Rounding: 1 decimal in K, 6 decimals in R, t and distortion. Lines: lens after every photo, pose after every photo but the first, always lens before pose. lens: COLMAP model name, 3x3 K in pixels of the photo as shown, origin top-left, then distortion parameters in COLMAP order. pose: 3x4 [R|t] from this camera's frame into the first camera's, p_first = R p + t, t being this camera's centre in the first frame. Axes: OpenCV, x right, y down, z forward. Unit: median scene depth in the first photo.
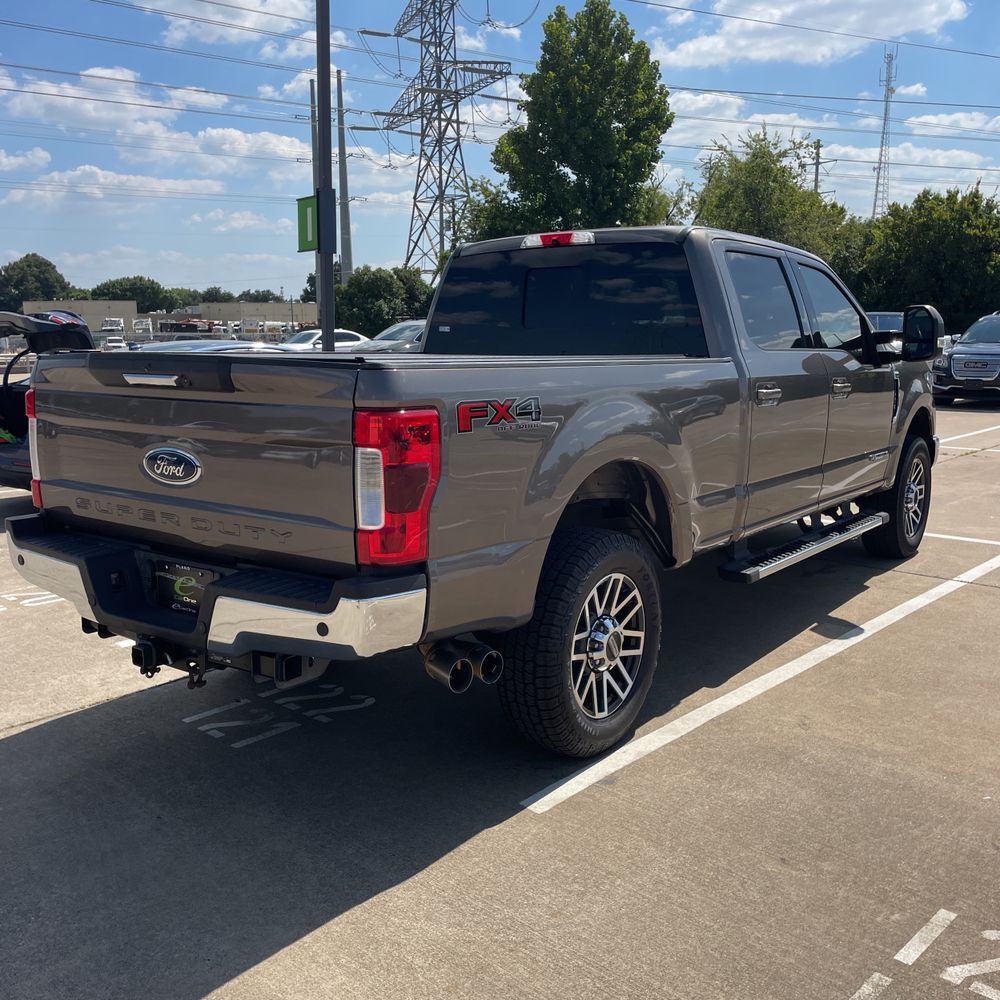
lens RADIAL K [[1010.4, 0, 500.0], [0, 1010.4, 500.0], [0, 0, 1]] dist [0.096152, -0.136943]
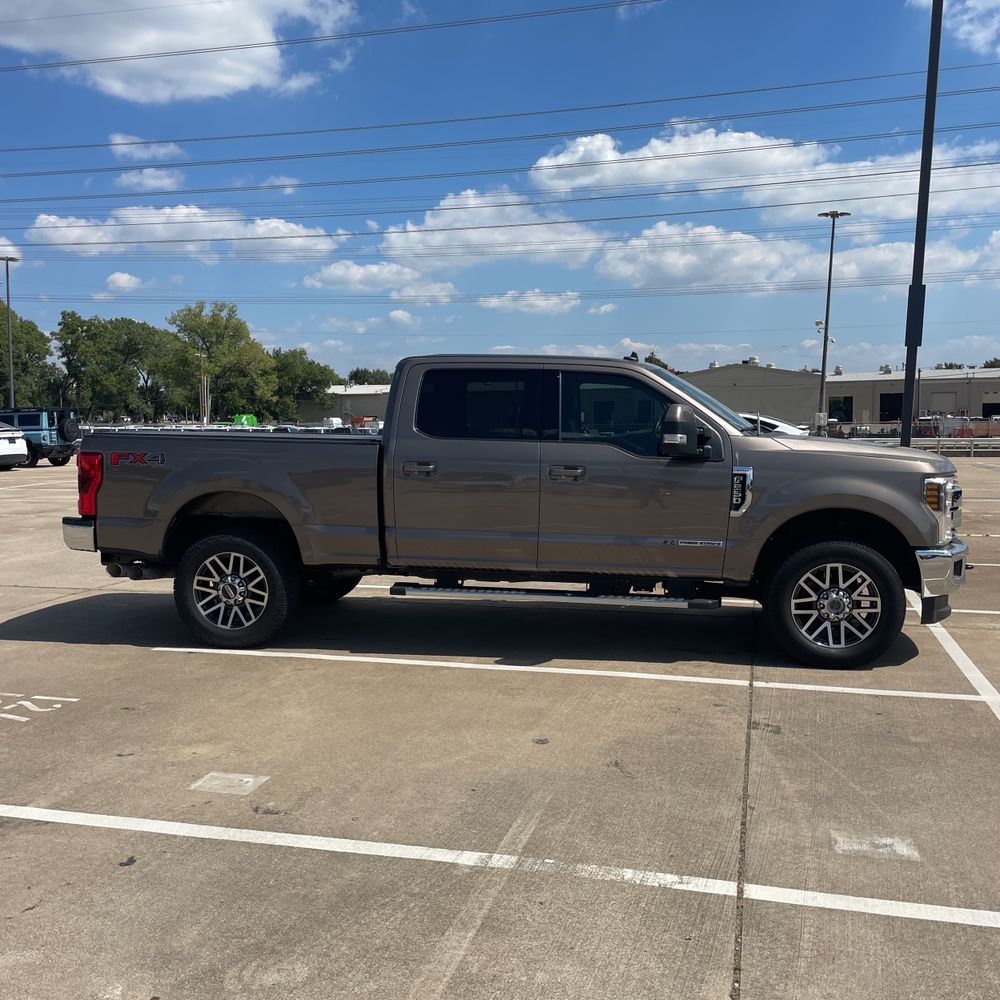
lens RADIAL K [[1010.4, 0, 500.0], [0, 1010.4, 500.0], [0, 0, 1]] dist [0.096152, -0.136943]
pose [[0.463383, 0.076729, -0.882830, 0.151395], [-0.148260, 0.988915, 0.008129, -0.008278], [0.873667, 0.127121, 0.469623, 0.041543]]
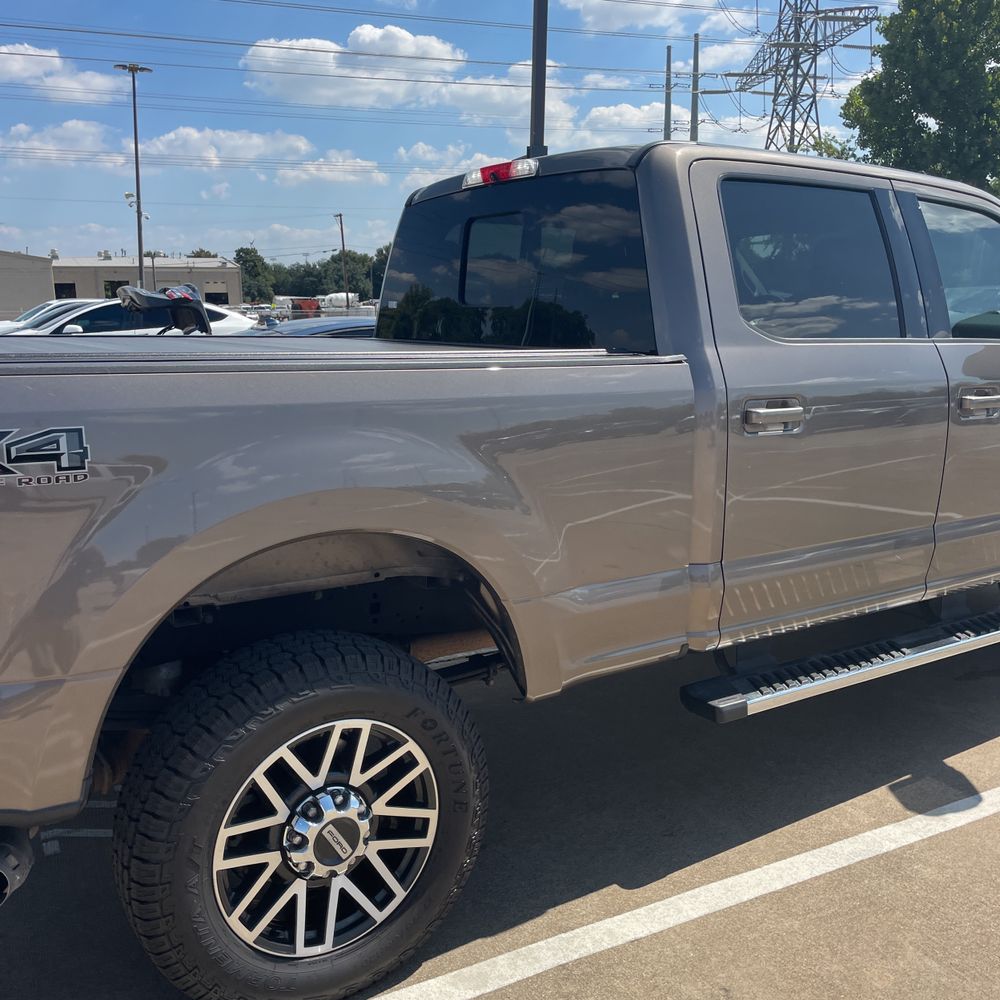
lens RADIAL K [[1010.4, 0, 500.0], [0, 1010.4, 500.0], [0, 0, 1]] dist [0.096152, -0.136943]
pose [[0.942932, 0.063134, -0.326945, 0.029733], [-0.054832, 0.997897, 0.034558, -0.006327], [0.328439, -0.014659, 0.944411, 0.035913]]
